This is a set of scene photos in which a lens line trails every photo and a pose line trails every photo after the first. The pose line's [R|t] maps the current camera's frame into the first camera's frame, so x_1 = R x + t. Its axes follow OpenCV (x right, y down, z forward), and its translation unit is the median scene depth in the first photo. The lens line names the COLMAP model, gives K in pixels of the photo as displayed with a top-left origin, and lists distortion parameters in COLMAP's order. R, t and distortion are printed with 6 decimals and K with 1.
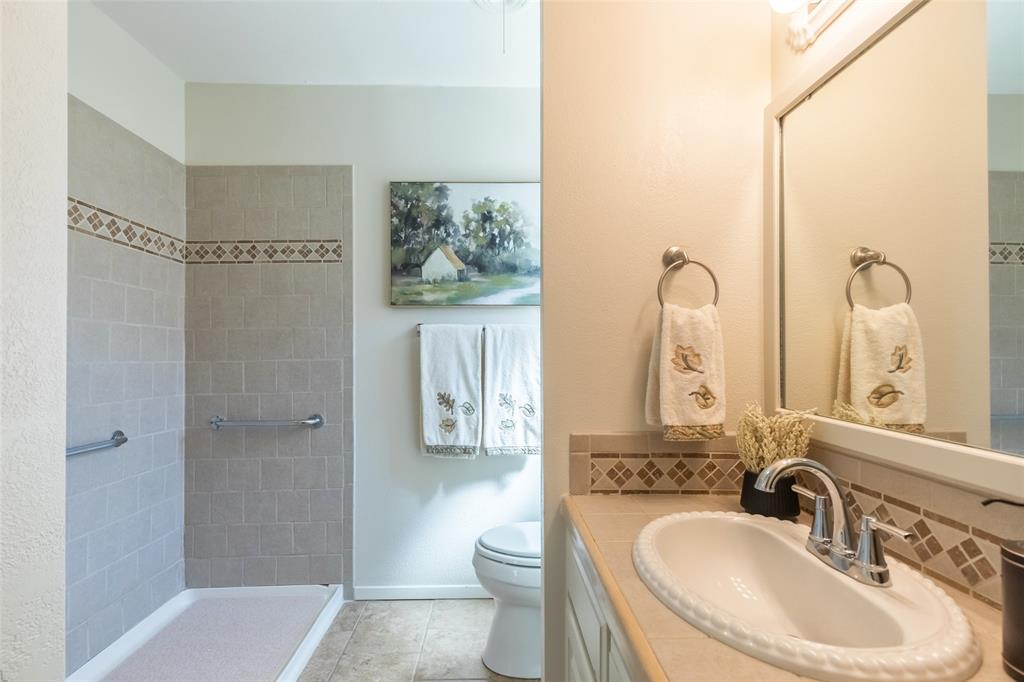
lens RADIAL K [[460.2, 0, 508.1], [0, 460.2, 346.7], [0, 0, 1]] dist [0.001121, 0.000514]
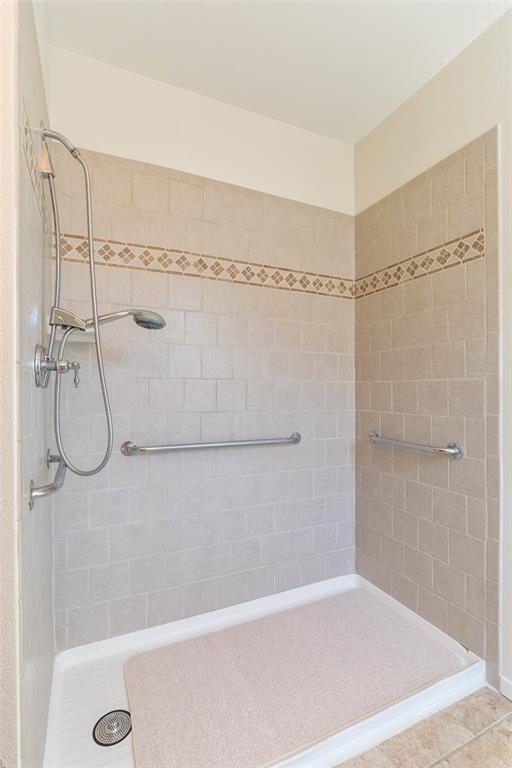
lens RADIAL K [[362.2, 0, 256.0], [0, 362.2, 384.0], [0, 0, 1]] dist [-0.004549, -0.000394]
pose [[0.397949, 0.003373, -0.917401, 0.053278], [0.010276, 0.999914, 0.008134, 0.027546], [0.917350, -0.012664, 0.397880, 0.394376]]
